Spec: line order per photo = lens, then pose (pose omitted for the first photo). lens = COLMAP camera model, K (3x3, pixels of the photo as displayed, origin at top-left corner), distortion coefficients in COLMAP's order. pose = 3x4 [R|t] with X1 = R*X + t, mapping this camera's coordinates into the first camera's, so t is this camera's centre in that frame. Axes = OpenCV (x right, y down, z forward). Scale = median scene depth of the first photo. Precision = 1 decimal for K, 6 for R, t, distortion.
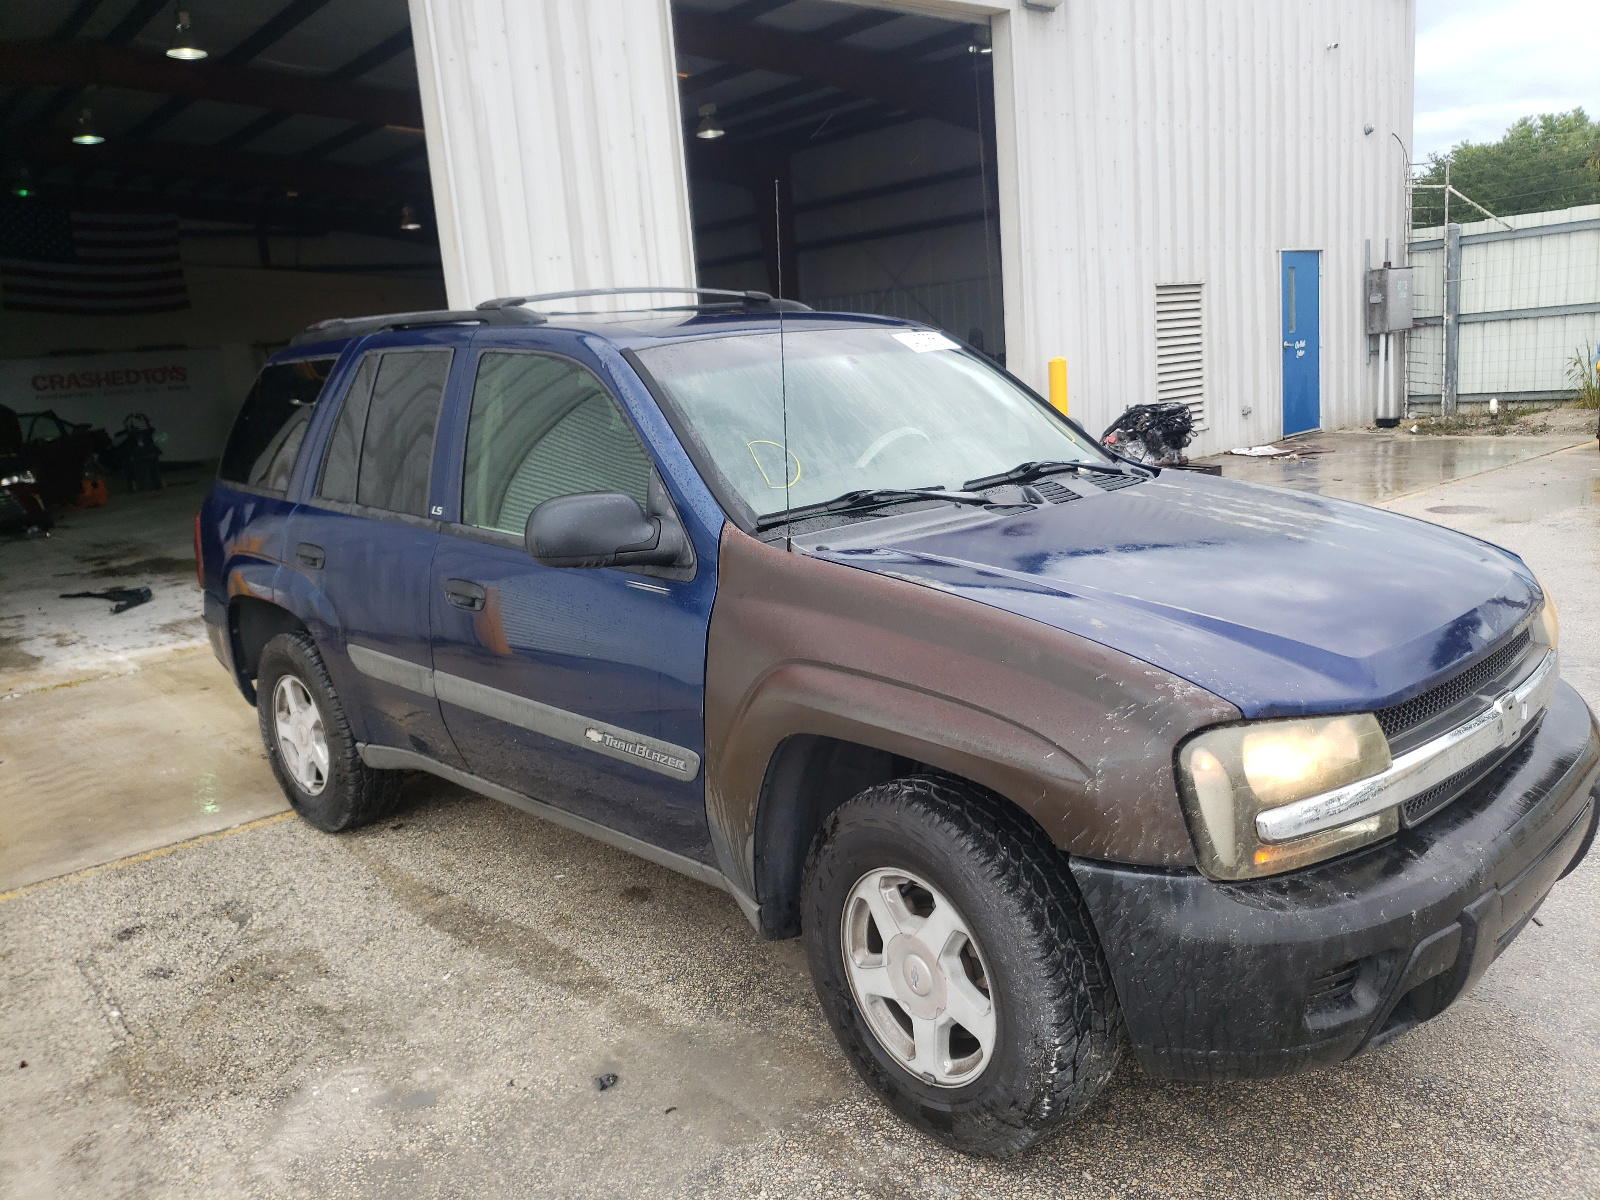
lens RADIAL K [[1167.4, 0, 800.0], [0, 1167.4, 600.0], [0, 0, 1]] dist [0.001254, 0.005107]
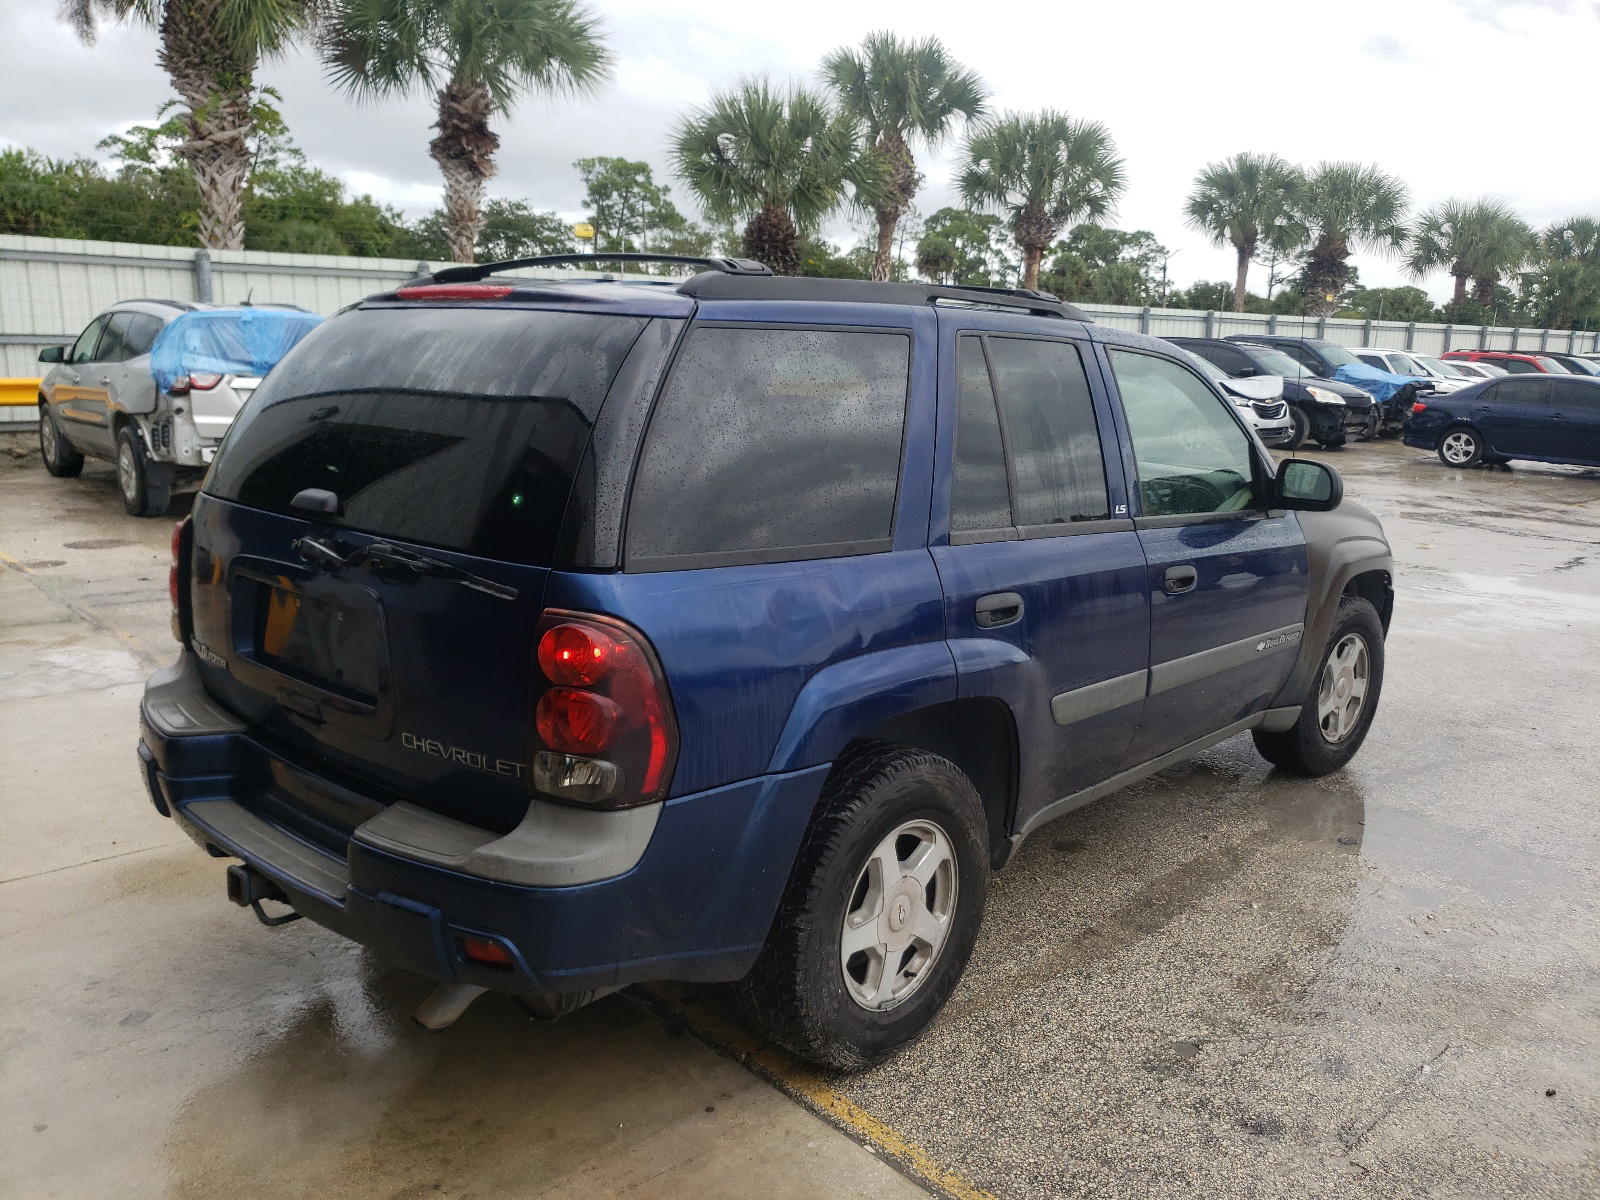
lens RADIAL K [[1355.3, 0, 800.0], [0, 1355.3, 600.0], [0, 0, 1]] dist [0.057833, 0.000567]
pose [[-0.051616, -0.117283, 0.991756, -1.277844], [0.198003, 0.972163, 0.125272, -0.162075], [-0.978841, 0.202837, -0.026957, 1.185327]]
